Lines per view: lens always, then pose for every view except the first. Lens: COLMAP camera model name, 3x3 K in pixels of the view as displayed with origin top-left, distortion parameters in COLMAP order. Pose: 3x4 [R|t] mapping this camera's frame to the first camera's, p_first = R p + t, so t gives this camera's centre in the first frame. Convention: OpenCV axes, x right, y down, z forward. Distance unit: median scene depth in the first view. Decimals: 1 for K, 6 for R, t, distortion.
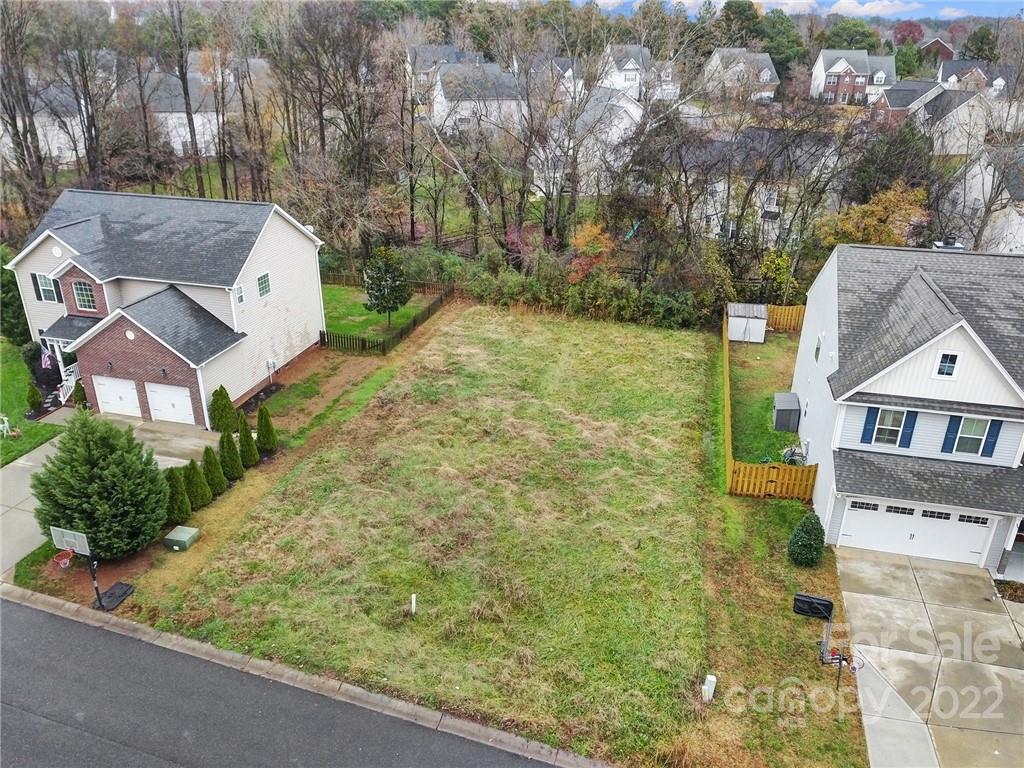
lens RADIAL K [[781.5, 0, 504.3], [0, 781.5, 388.1], [0, 0, 1]] dist [0.009095, -0.001752]
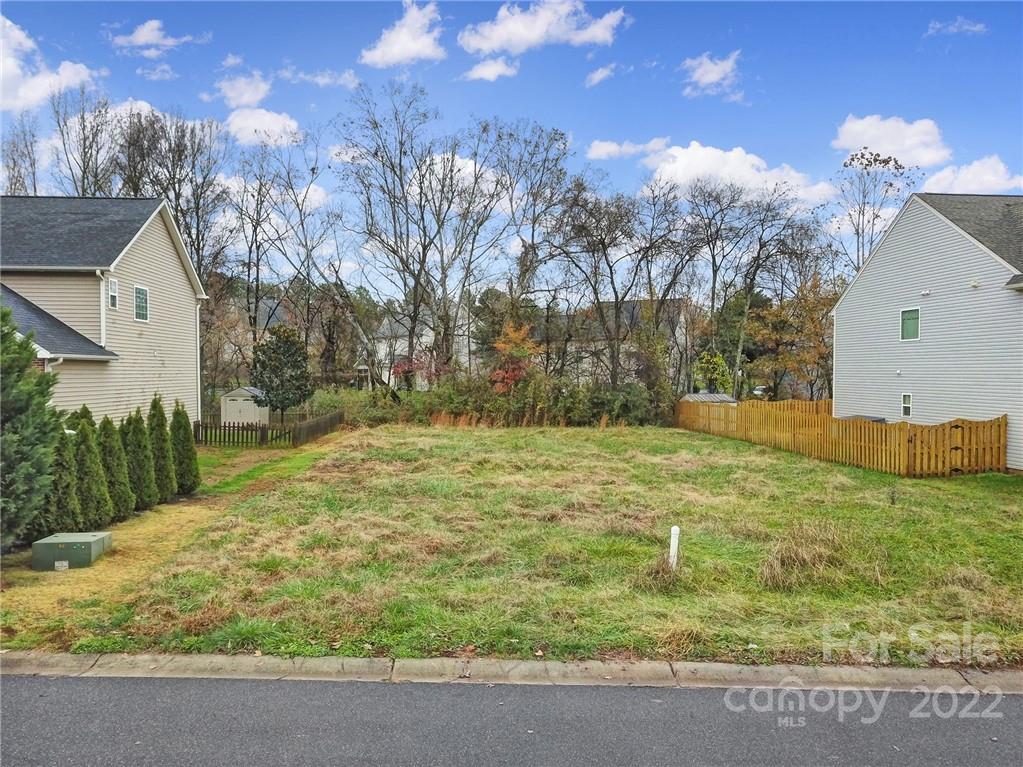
lens RADIAL K [[780.7, 0, 503.8], [0, 780.7, 387.6], [0, 0, 1]] dist [0.009095, -0.001752]
pose [[0.945822, -0.010596, 0.324512, -0.342760], [0.137028, 0.919124, -0.369370, 0.322508], [-0.294352, 0.393826, 0.870780, 0.534643]]
